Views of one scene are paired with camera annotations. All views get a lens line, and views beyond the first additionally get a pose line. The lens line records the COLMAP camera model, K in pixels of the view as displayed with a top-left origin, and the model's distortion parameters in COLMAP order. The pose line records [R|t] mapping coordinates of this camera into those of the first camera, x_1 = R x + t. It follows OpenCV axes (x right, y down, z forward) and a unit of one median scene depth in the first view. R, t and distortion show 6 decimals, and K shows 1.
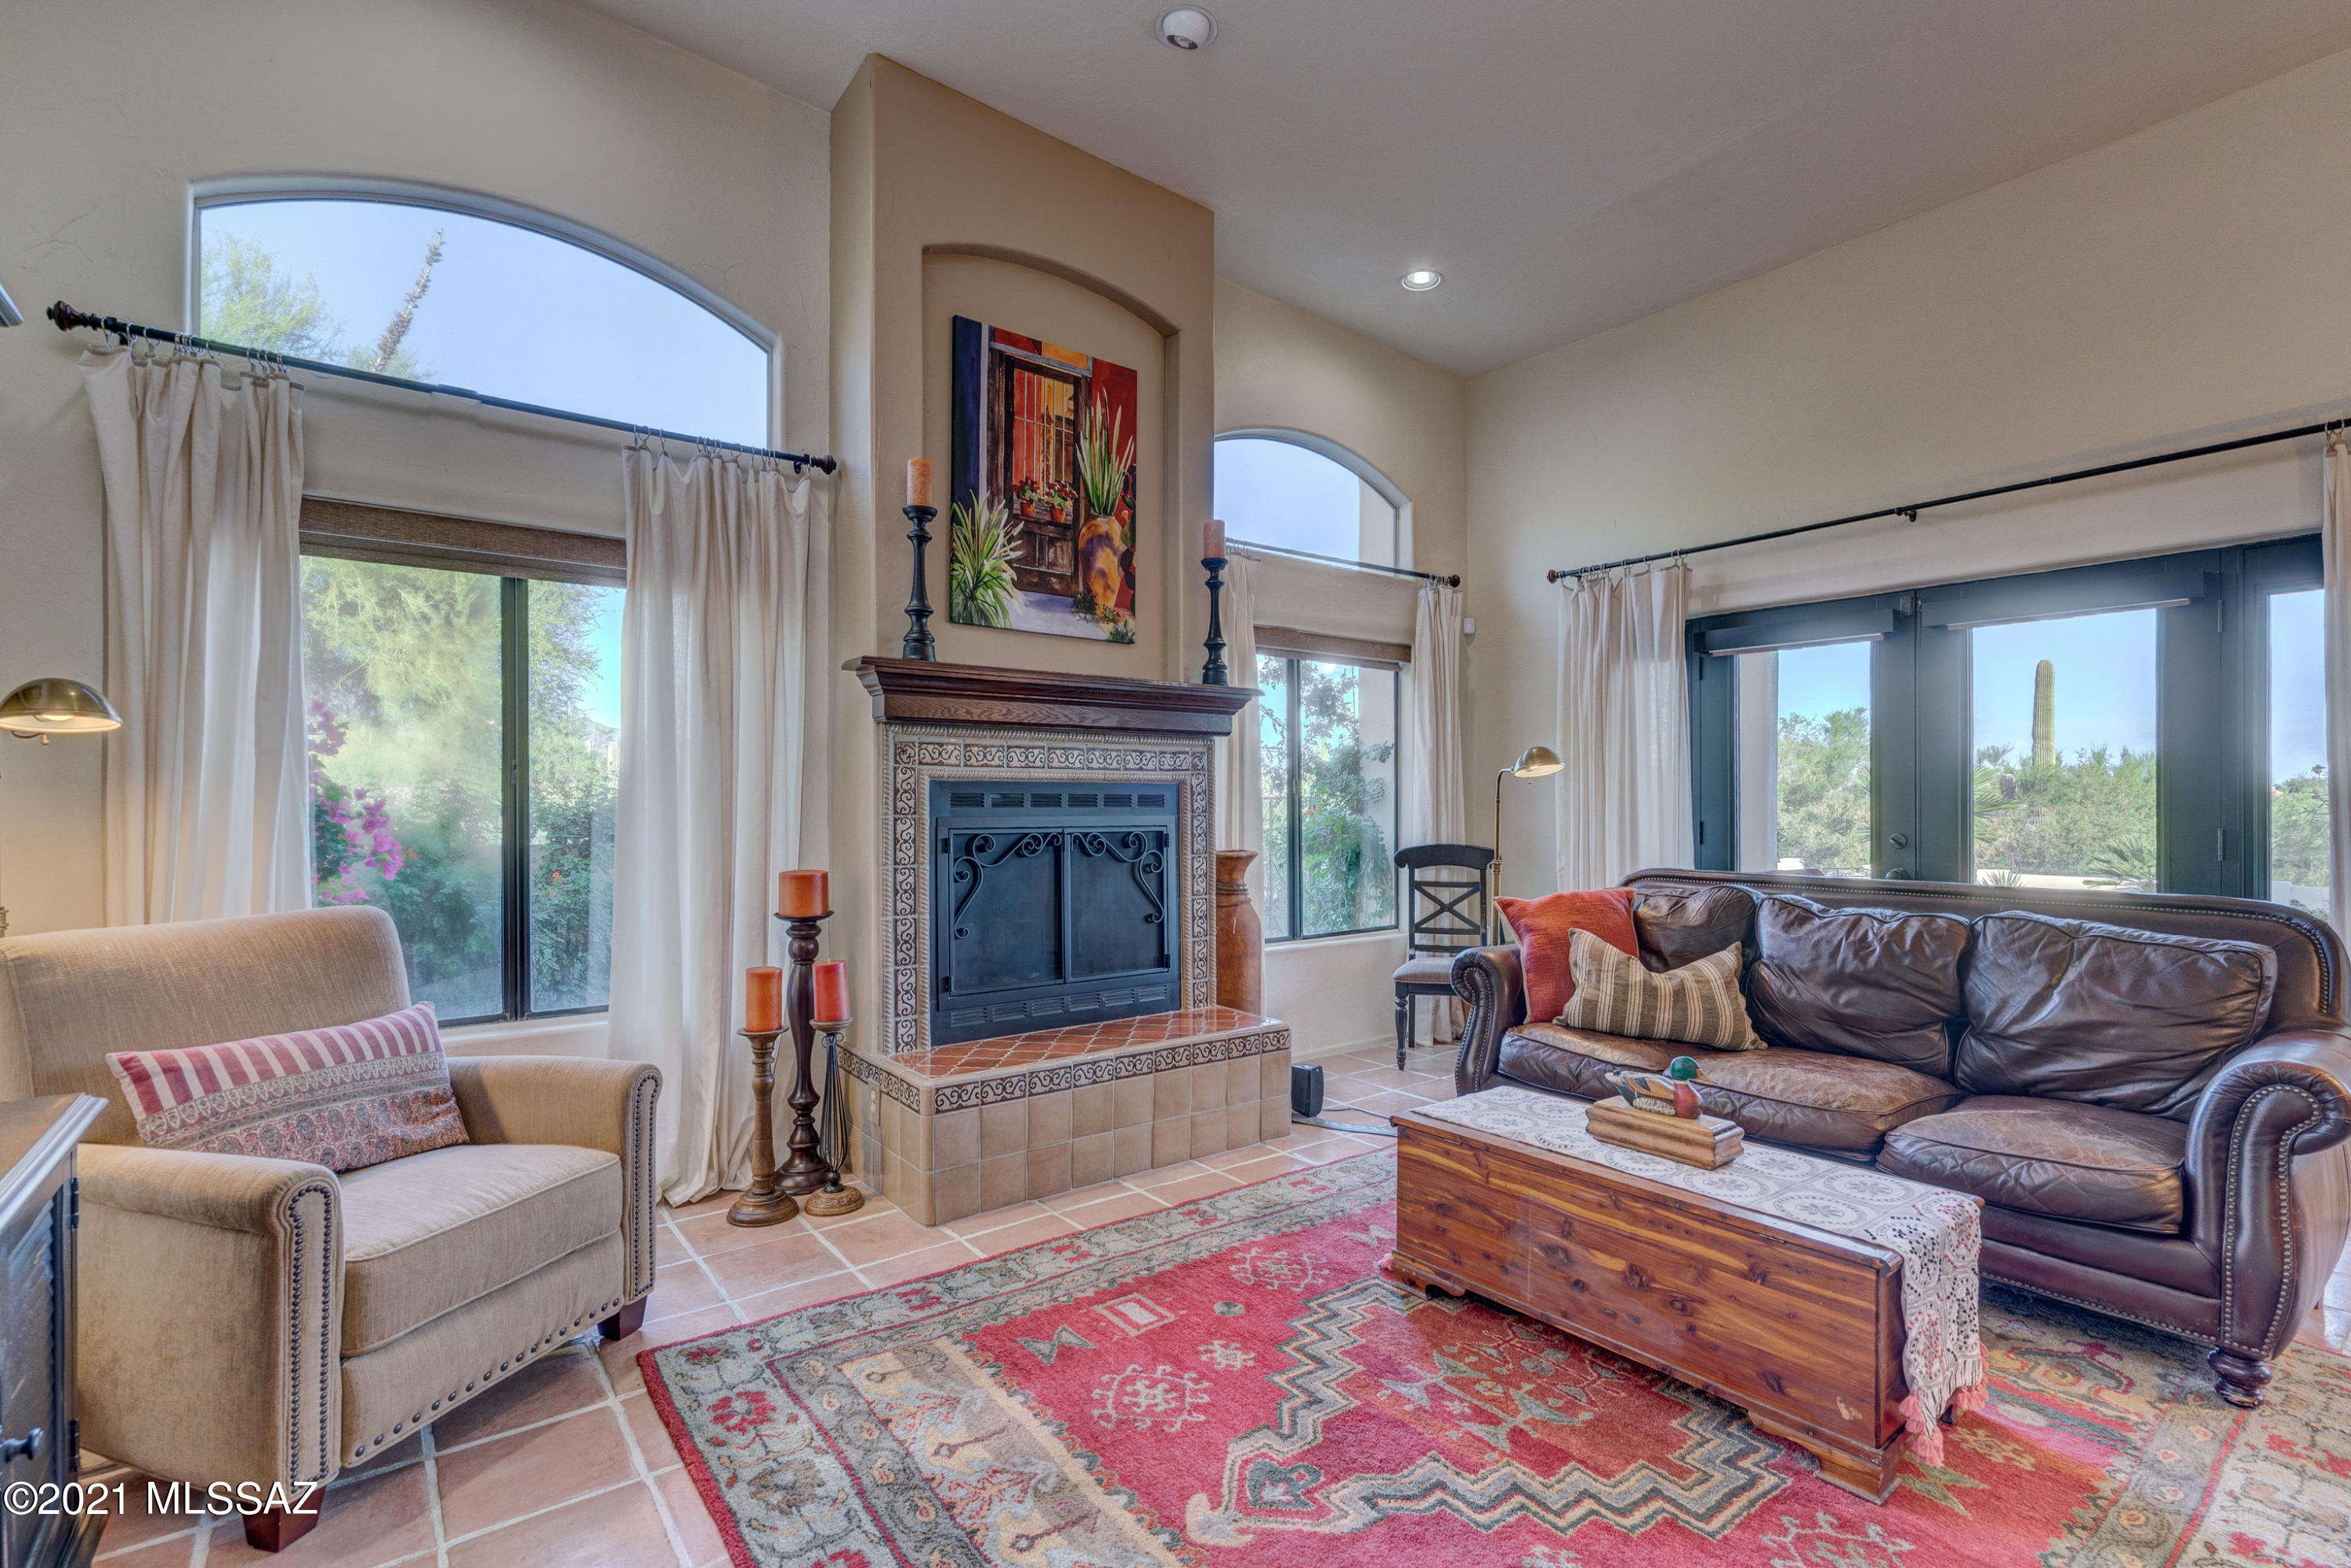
lens RADIAL K [[1069.7, 0, 1163.1], [0, 1069.7, 791.6], [0, 0, 1]] dist [-0.003804, 0.001170]
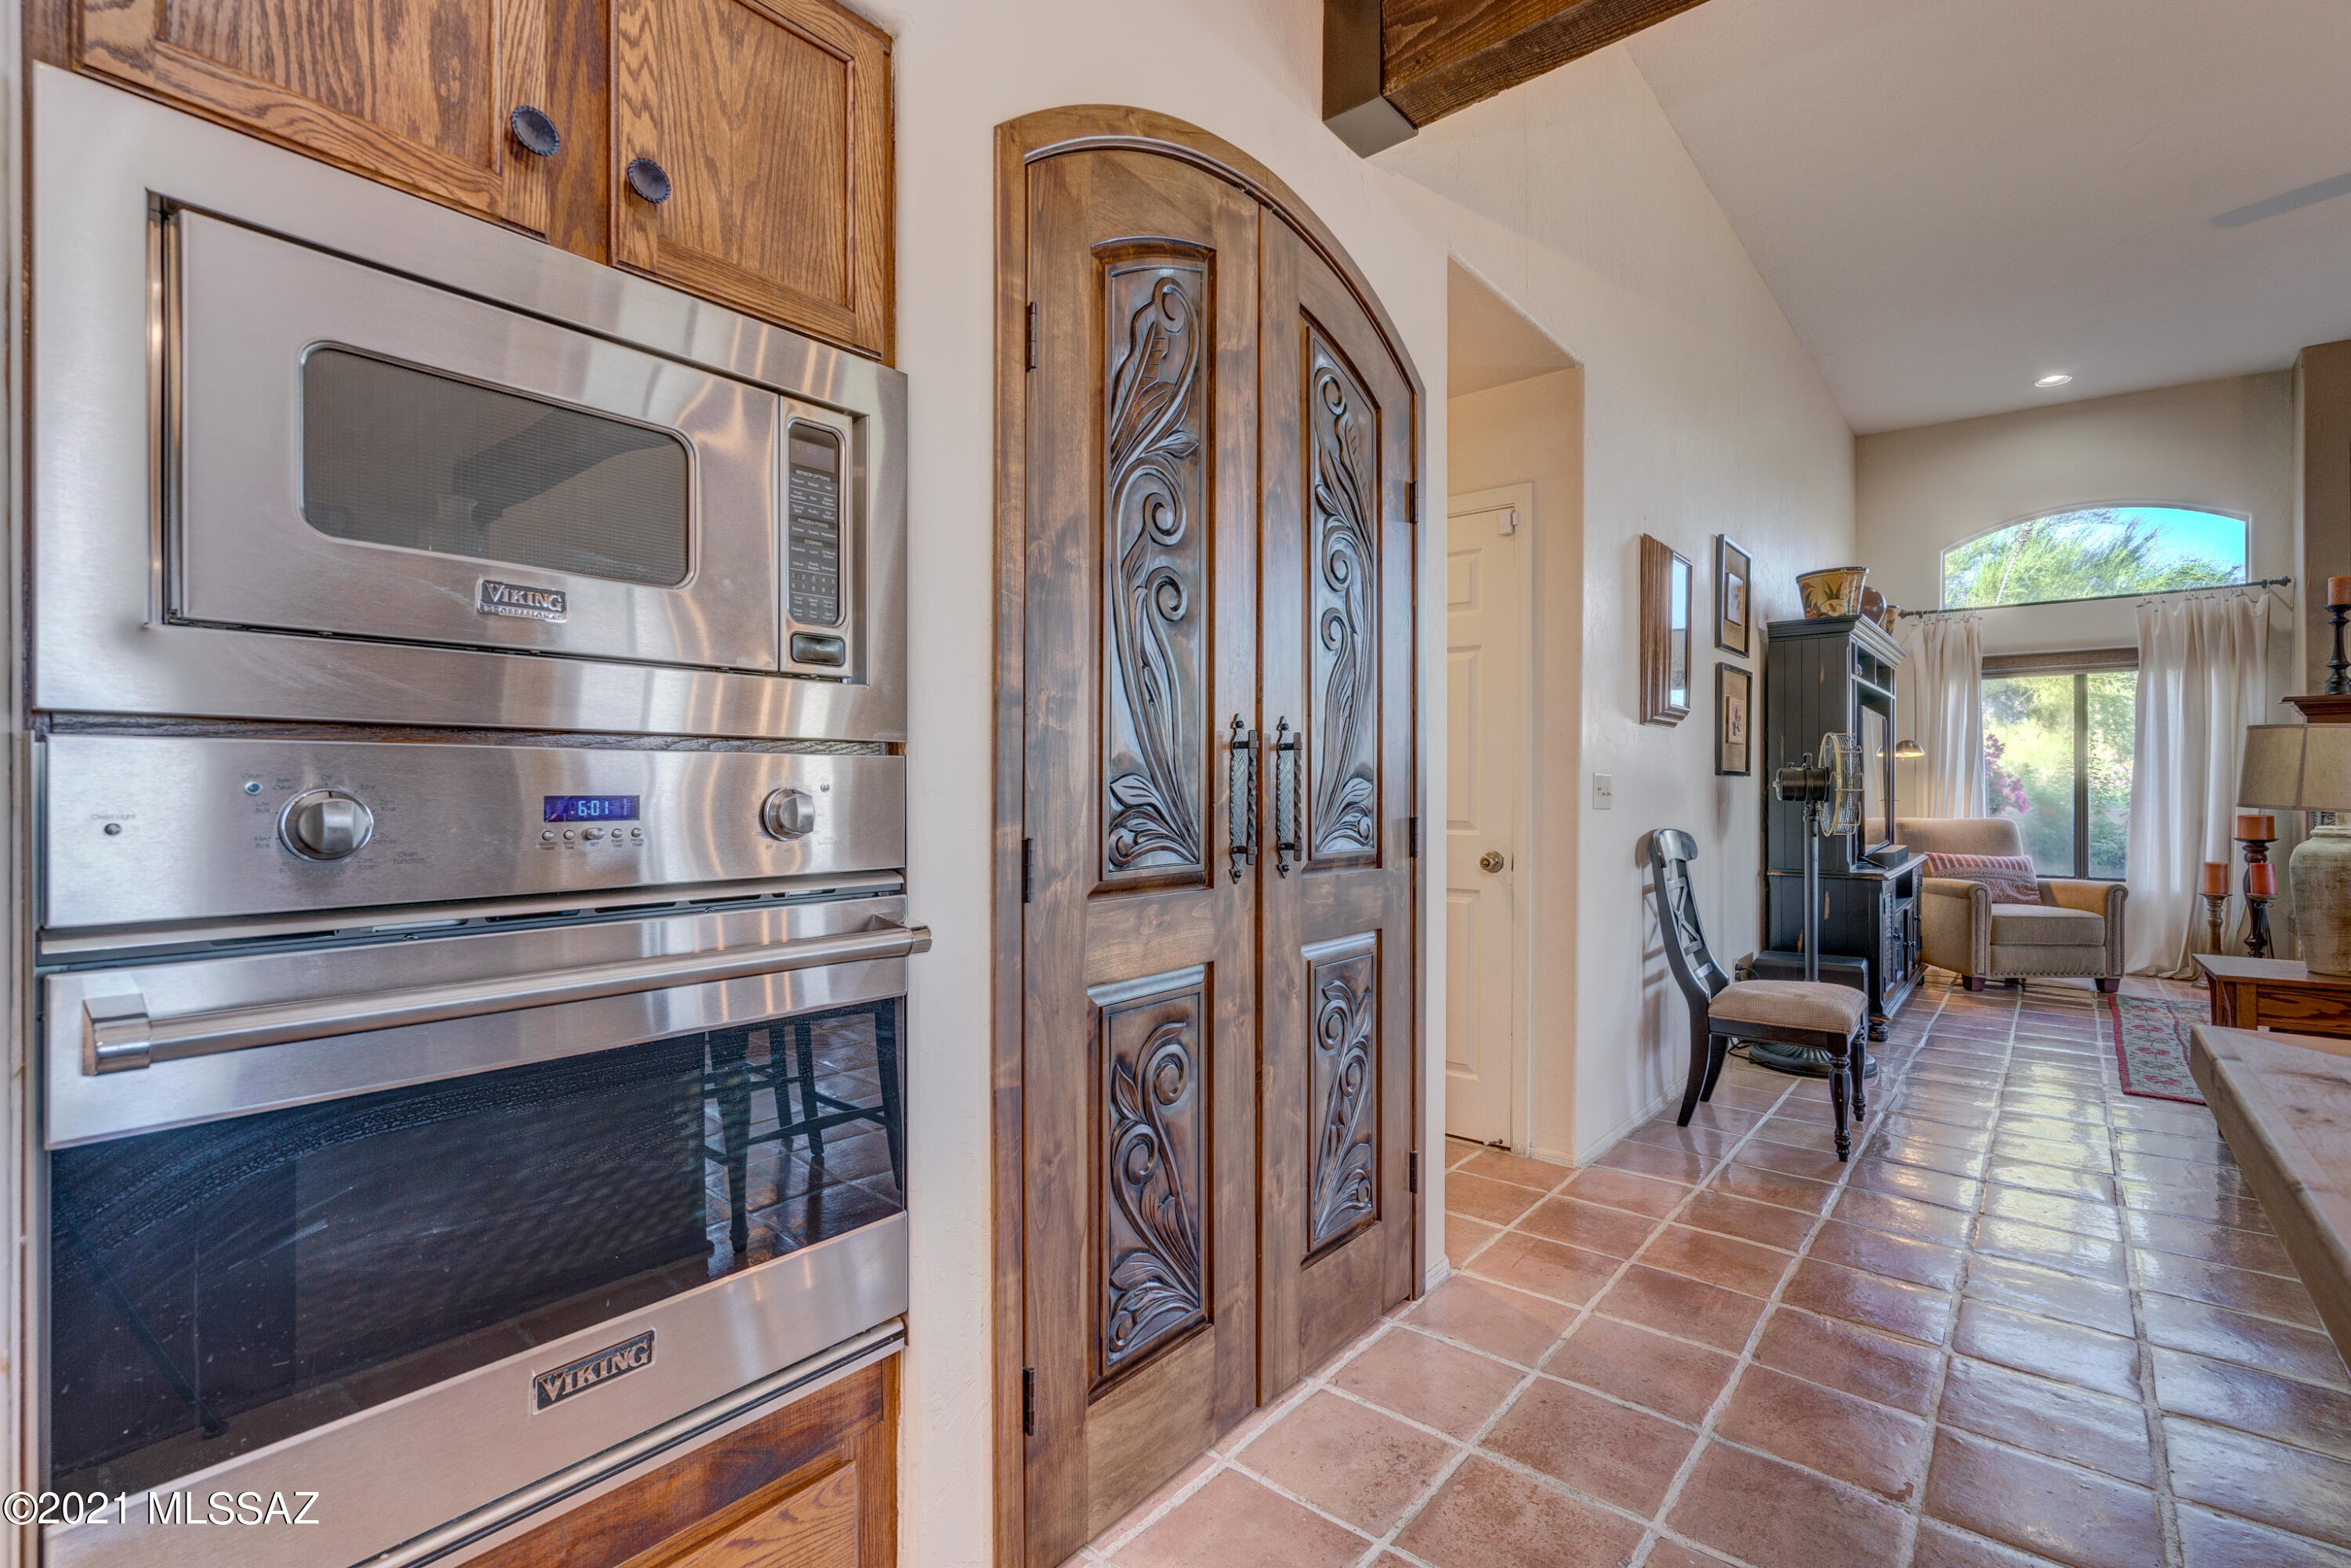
lens RADIAL K [[1069.7, 0, 1138.7], [0, 1069.7, 800.9], [0, 0, 1]] dist [-0.003804, 0.001170]
pose [[0.210337, 0.013175, -0.977540, 1.087379], [0.010022, 0.999828, 0.015632, 0.002485], [0.977578, -0.013085, 0.210169, -1.297962]]
